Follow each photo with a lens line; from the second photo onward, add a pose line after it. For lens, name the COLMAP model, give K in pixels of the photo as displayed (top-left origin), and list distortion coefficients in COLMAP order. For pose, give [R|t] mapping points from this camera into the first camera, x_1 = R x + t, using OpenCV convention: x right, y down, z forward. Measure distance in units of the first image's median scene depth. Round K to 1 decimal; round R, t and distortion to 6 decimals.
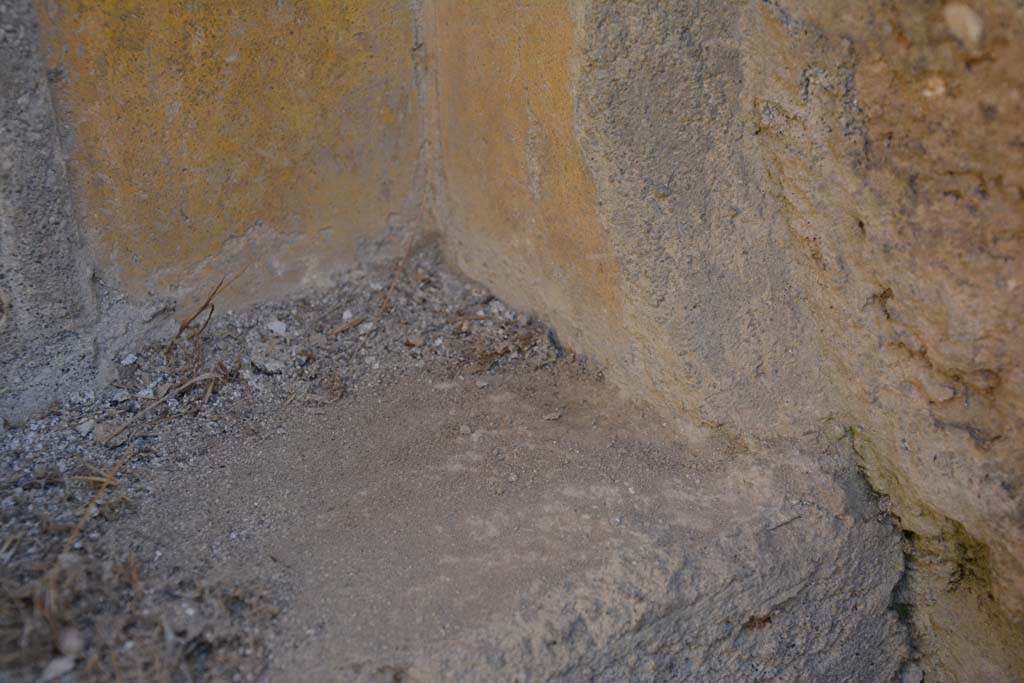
lens RADIAL K [[2341.0, 0, 510.5], [0, 2341.0, 342.4], [0, 0, 1]] dist [0.368714, 0.000000]
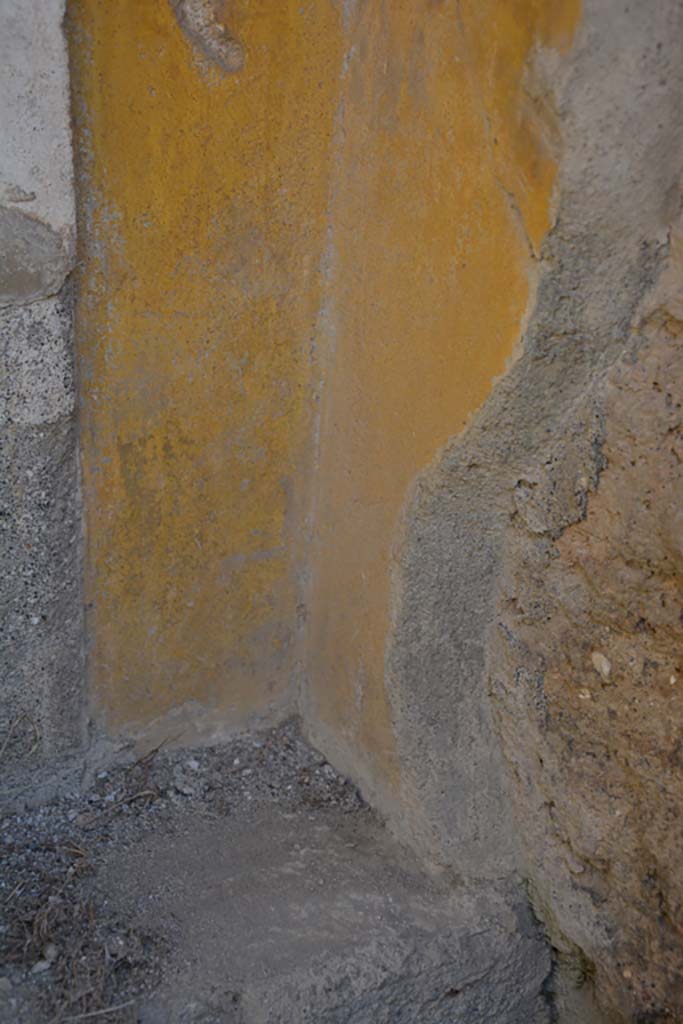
lens RADIAL K [[1902.1, 0, 344.9], [0, 1902.1, 511.3], [0, 0, 1]] dist [0.285670, 0.000000]
pose [[0.991374, 0.128310, -0.026712, 0.020653], [-0.130310, 0.986795, -0.096207, -0.073394], [0.014015, 0.098858, 0.995003, -0.384595]]
